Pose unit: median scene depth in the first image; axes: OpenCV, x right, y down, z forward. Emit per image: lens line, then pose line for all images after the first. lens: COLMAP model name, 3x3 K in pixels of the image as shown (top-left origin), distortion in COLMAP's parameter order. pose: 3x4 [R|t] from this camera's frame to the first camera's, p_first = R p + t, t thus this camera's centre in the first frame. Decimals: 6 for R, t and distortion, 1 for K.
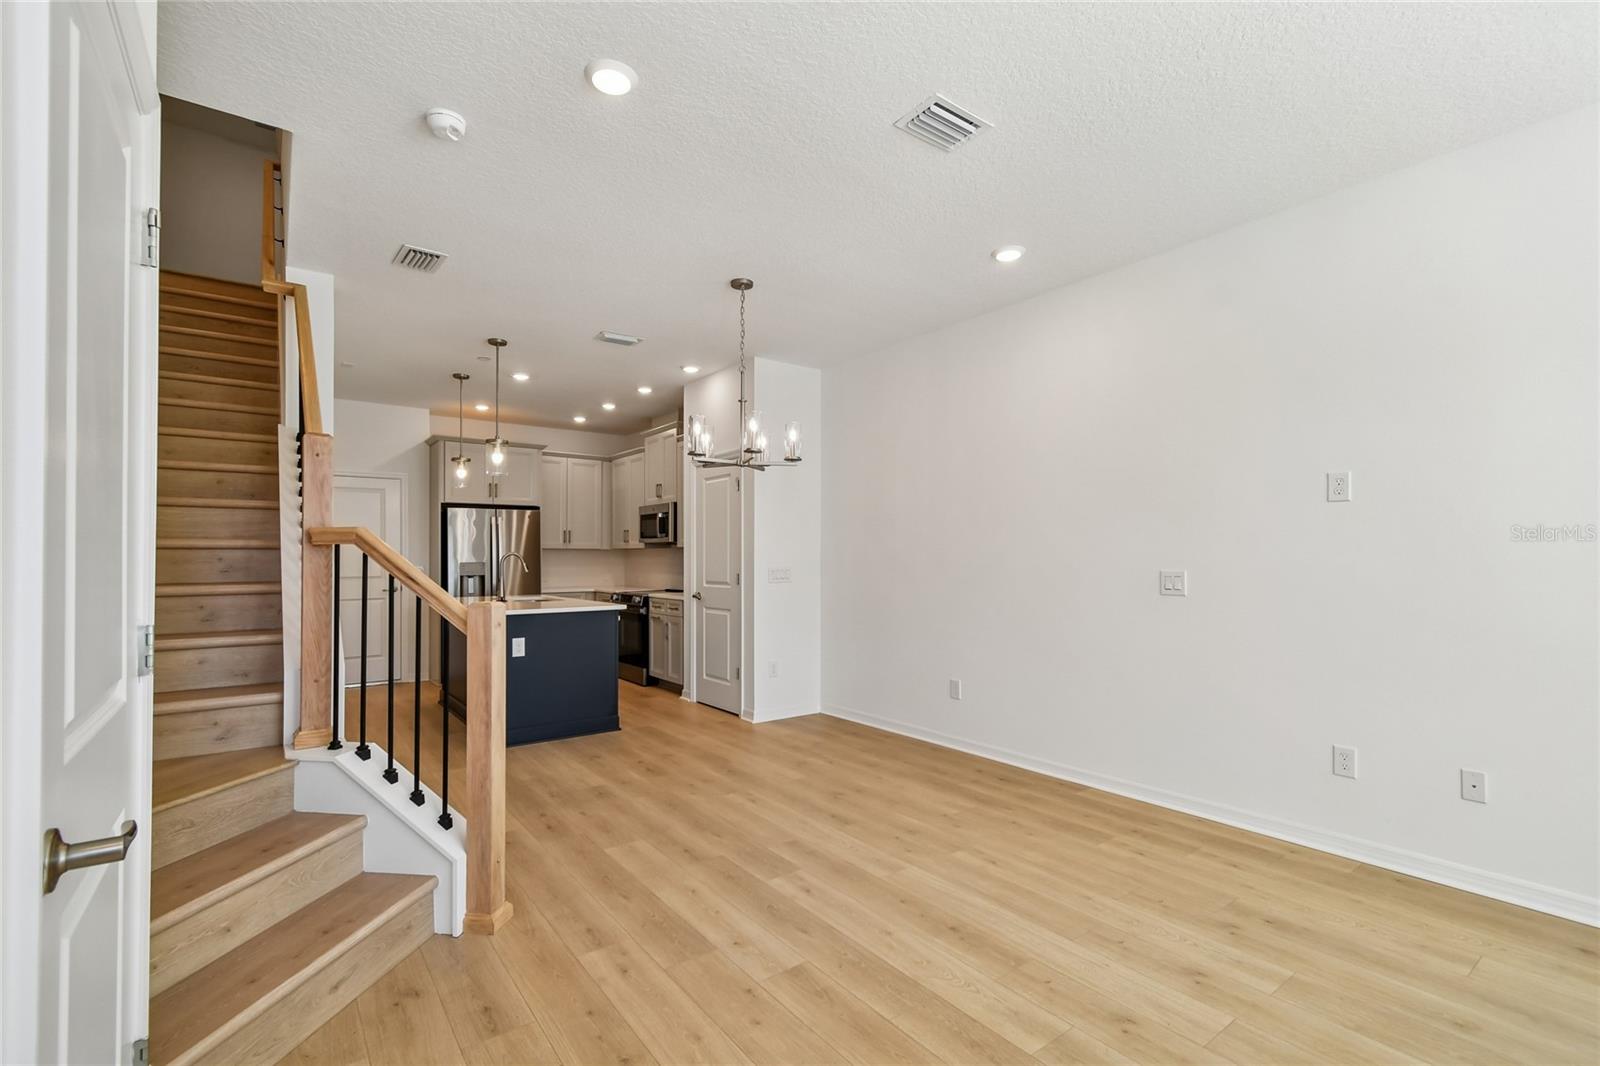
lens RADIAL K [[716.4, 0, 797.3], [0, 716.4, 550.3], [0, 0, 1]] dist [0.002658, 0.000337]
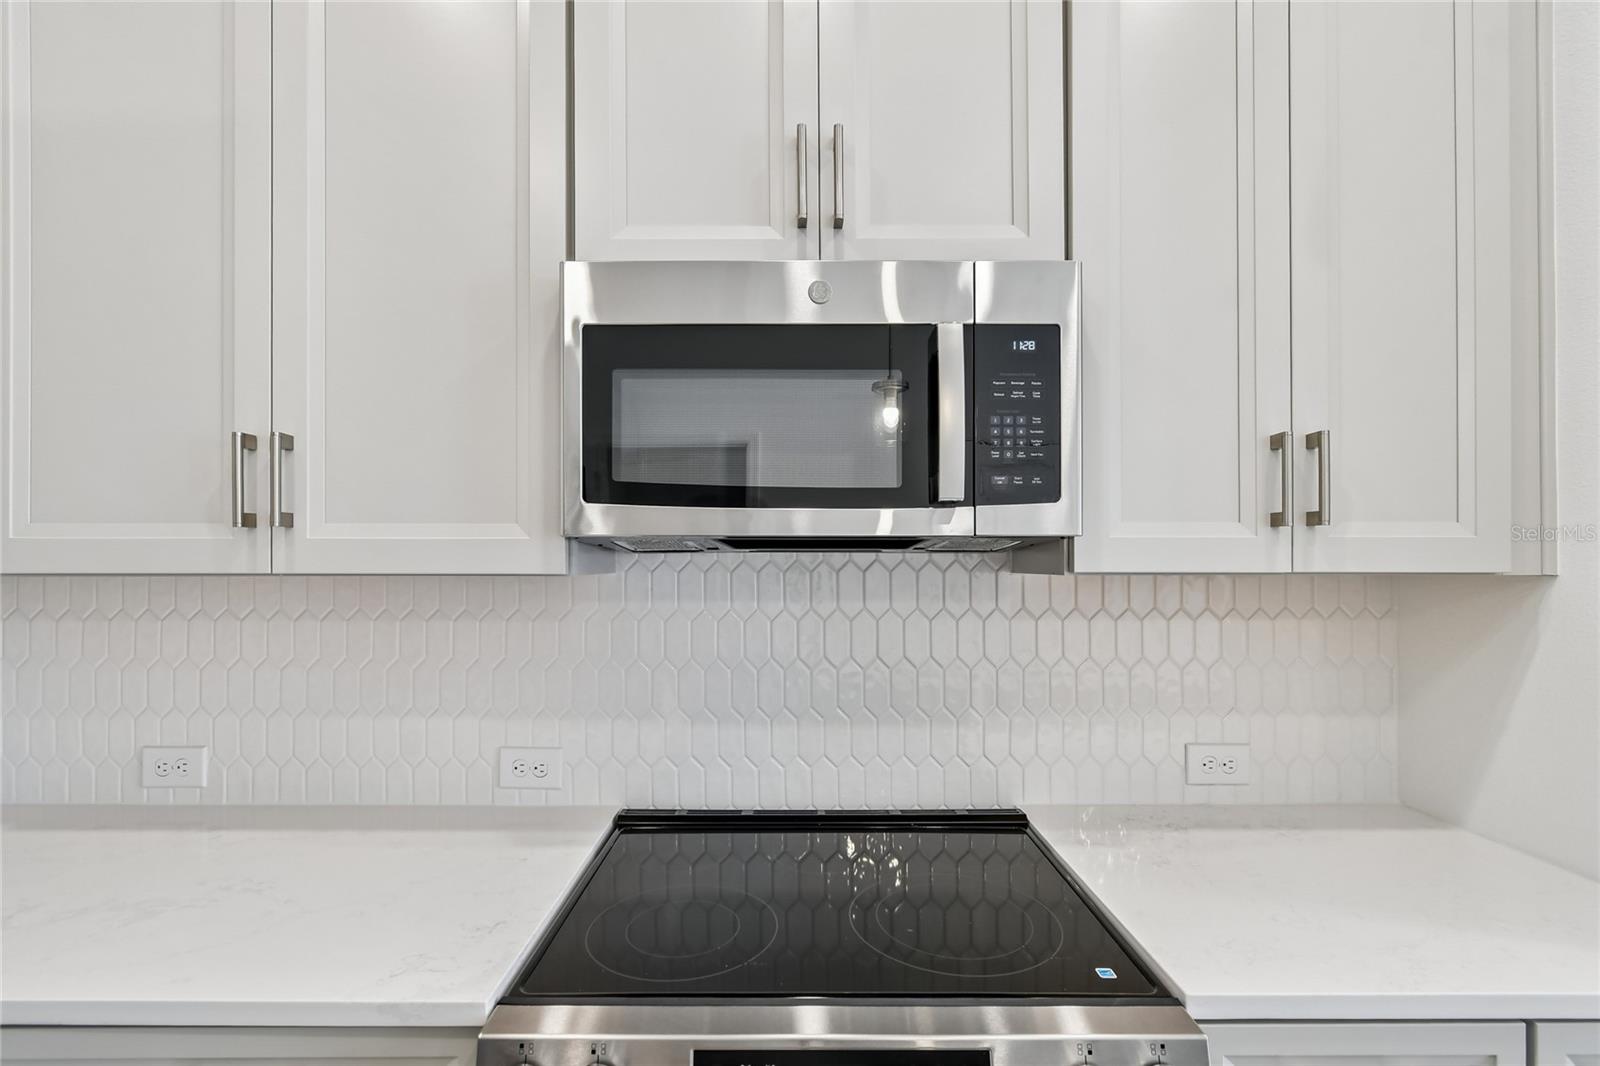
lens RADIAL K [[731.6, 0, 798.1], [0, 731.6, 559.5], [0, 0, 1]] dist [-0.000810, -0.000178]
pose [[0.596880, 0.003161, 0.802324, -0.594414], [-0.006803, 0.999976, 0.001122, -0.012432], [-0.802302, -0.006128, 0.596887, 1.731958]]
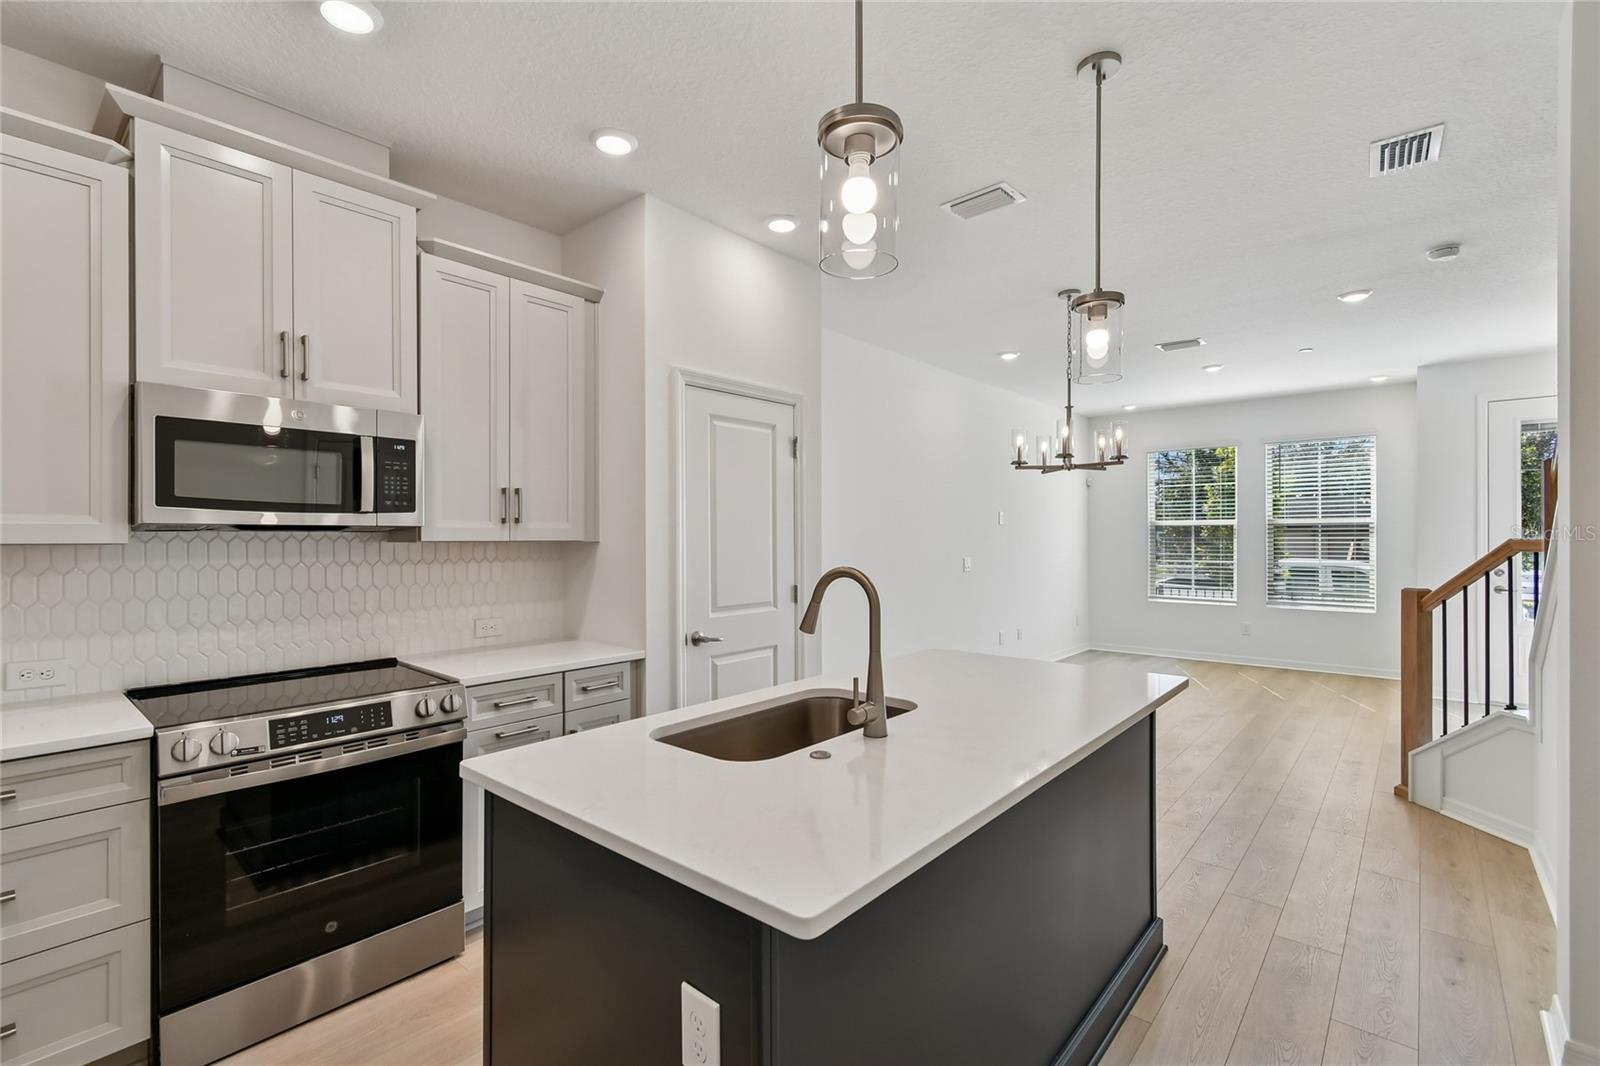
lens RADIAL K [[712.0, 0, 800.2], [0, 712.0, 538.1], [0, 0, 1]] dist [0.002420, 0.000194]
pose [[-0.210687, -0.002883, 0.977549, -1.016316], [-0.009493, 0.999955, 0.000903, -0.014724], [-0.977508, -0.009090, -0.210704, 1.612899]]
